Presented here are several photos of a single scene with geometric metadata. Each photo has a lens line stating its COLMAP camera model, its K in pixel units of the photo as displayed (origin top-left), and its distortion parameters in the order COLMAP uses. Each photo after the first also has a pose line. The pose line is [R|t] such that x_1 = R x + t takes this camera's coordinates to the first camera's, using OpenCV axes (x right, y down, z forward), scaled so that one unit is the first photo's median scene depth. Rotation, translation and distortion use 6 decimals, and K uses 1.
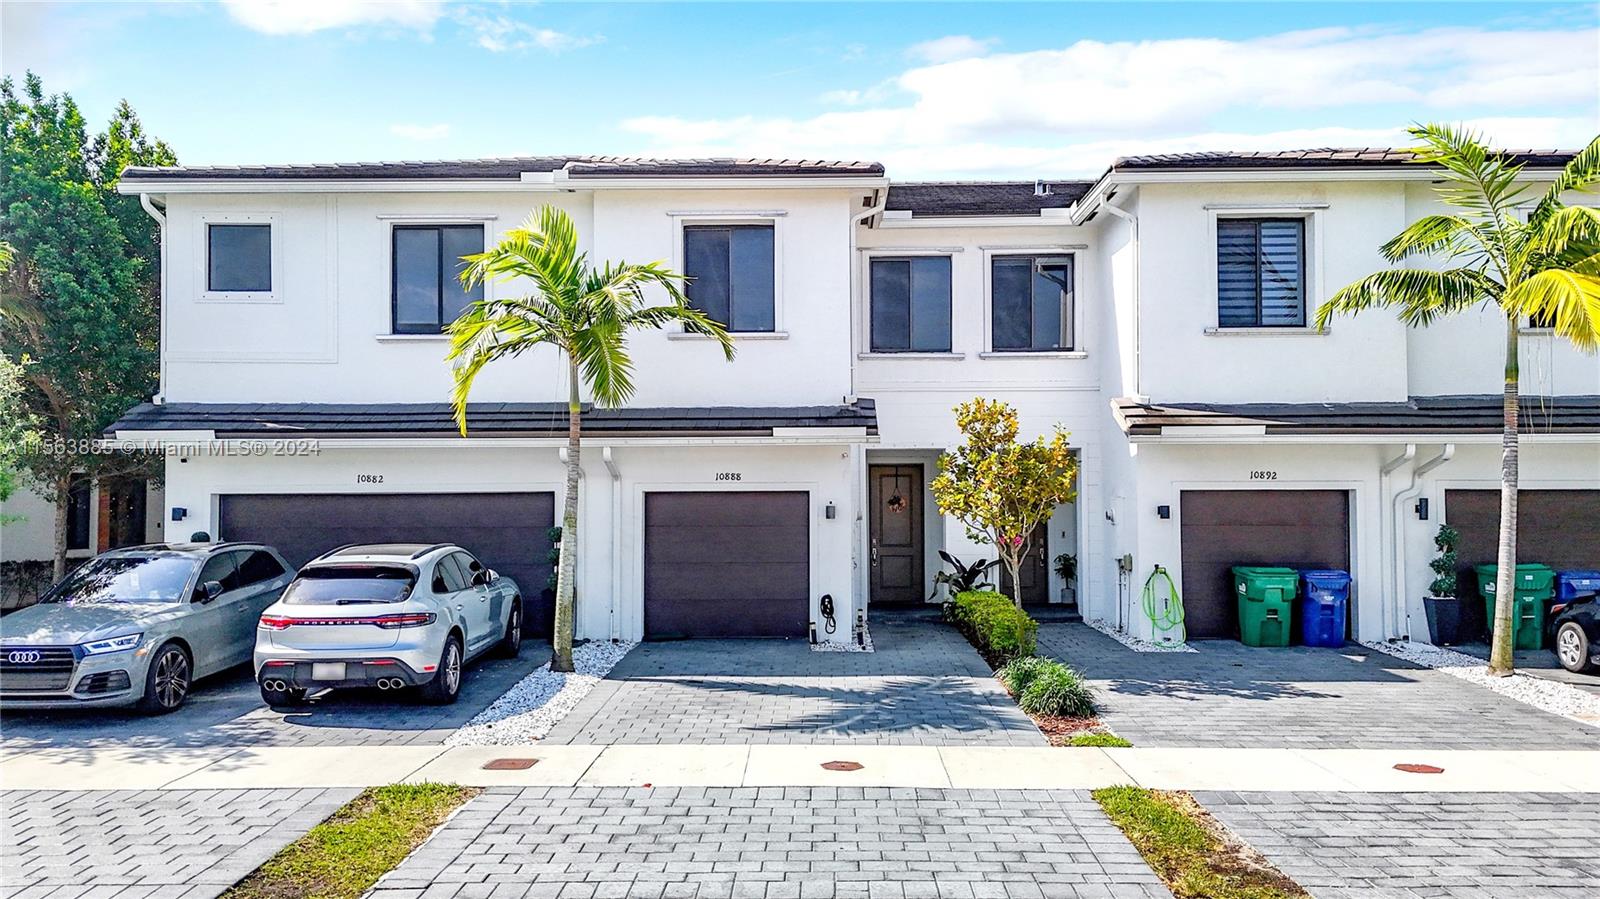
lens RADIAL K [[1188.7, 0, 824.4], [0, 1188.7, 452.8], [0, 0, 1]] dist [0.073521, -0.002211]
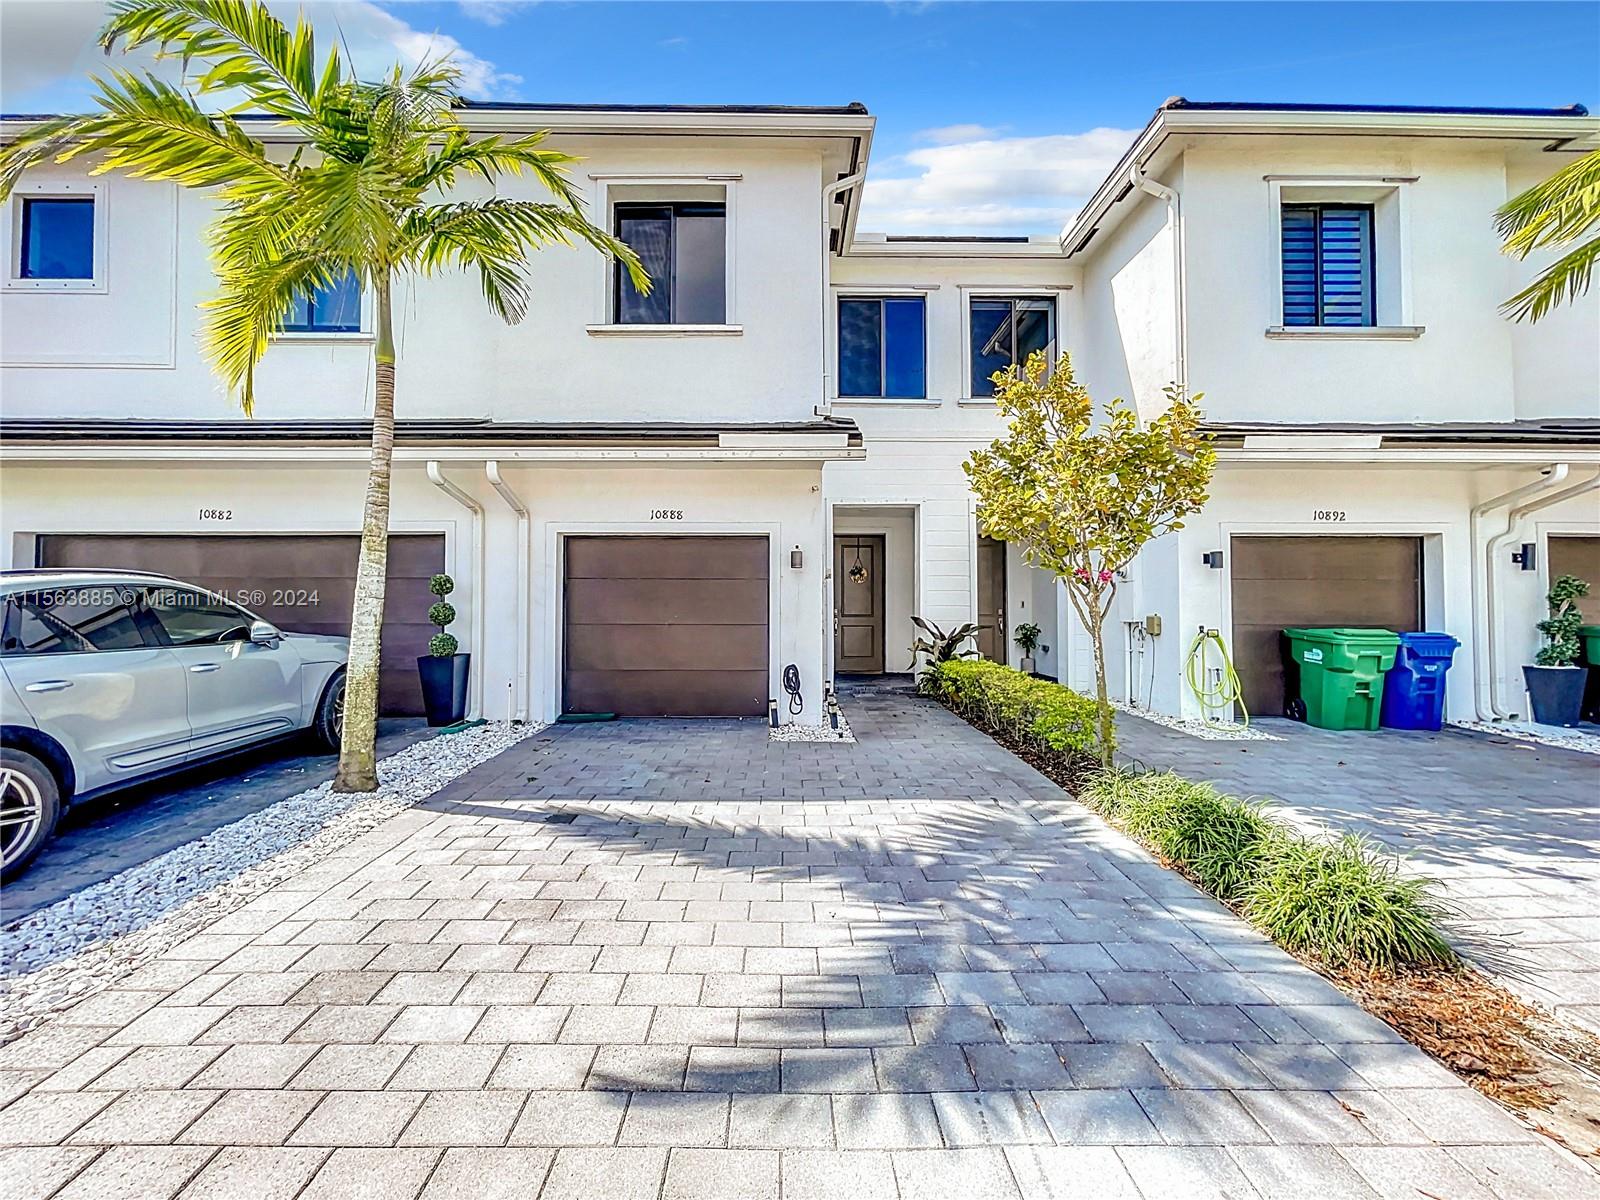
lens RADIAL K [[661.8, 0, 794.8], [0, 661.8, 594.9], [0, 0, 1]] dist [0.002333, 0.000303]
pose [[0.999832, 0.003888, 0.017888, -0.003590], [-0.004152, 0.999883, 0.014742, 0.066414], [-0.017829, -0.014814, 0.999731, 0.559588]]
